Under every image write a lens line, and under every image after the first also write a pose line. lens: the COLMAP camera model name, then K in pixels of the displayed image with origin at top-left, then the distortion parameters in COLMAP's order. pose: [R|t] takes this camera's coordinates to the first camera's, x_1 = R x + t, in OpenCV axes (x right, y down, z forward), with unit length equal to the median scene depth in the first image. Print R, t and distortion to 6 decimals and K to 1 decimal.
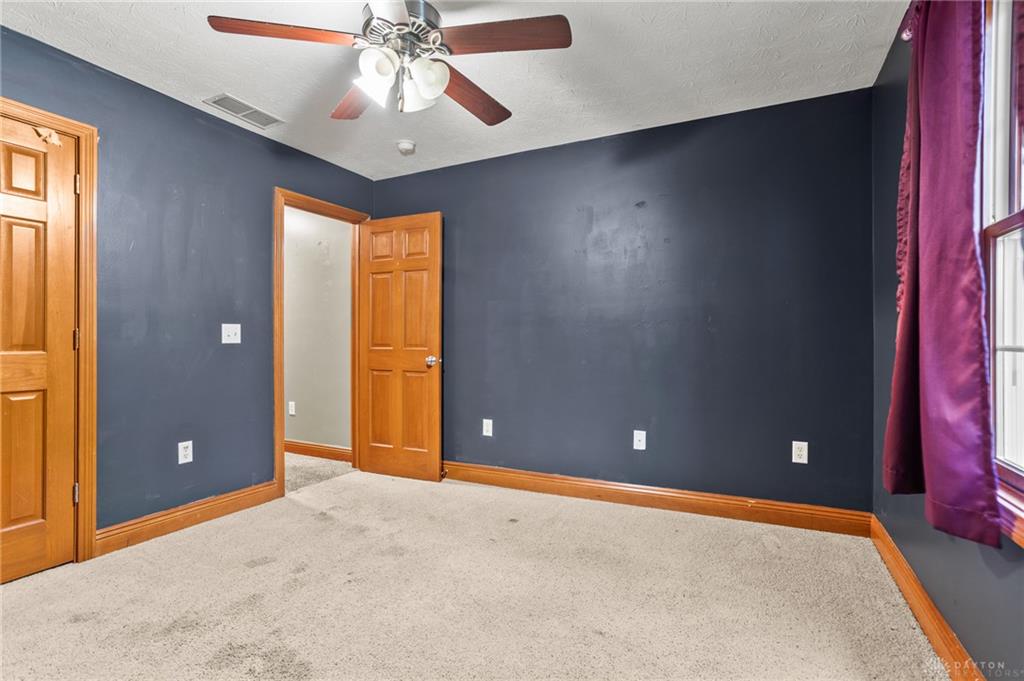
lens RADIAL K [[506.6, 0, 514.5], [0, 506.6, 339.6], [0, 0, 1]] dist [-0.024613, 0.018187]
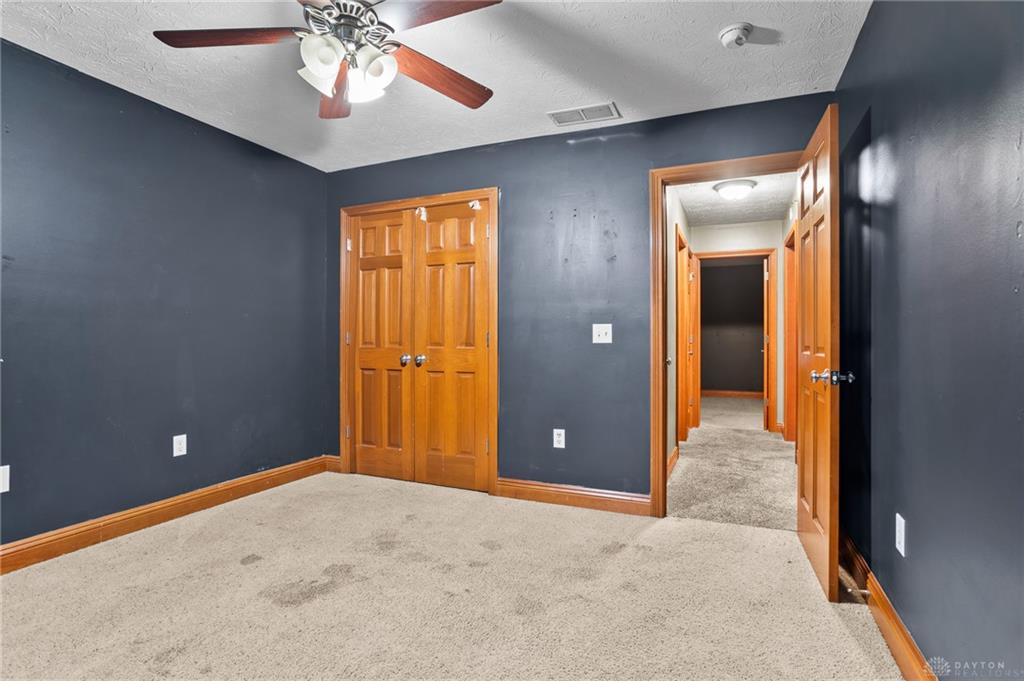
lens RADIAL K [[506.6, 0, 519.3], [0, 506.6, 341.1], [0, 0, 1]] dist [-0.024613, 0.018187]
pose [[0.052051, -0.009862, -0.998596, 0.479822], [-0.006722, 0.999925, -0.010226, 0.016381], [0.998622, 0.007245, 0.051980, 0.834374]]
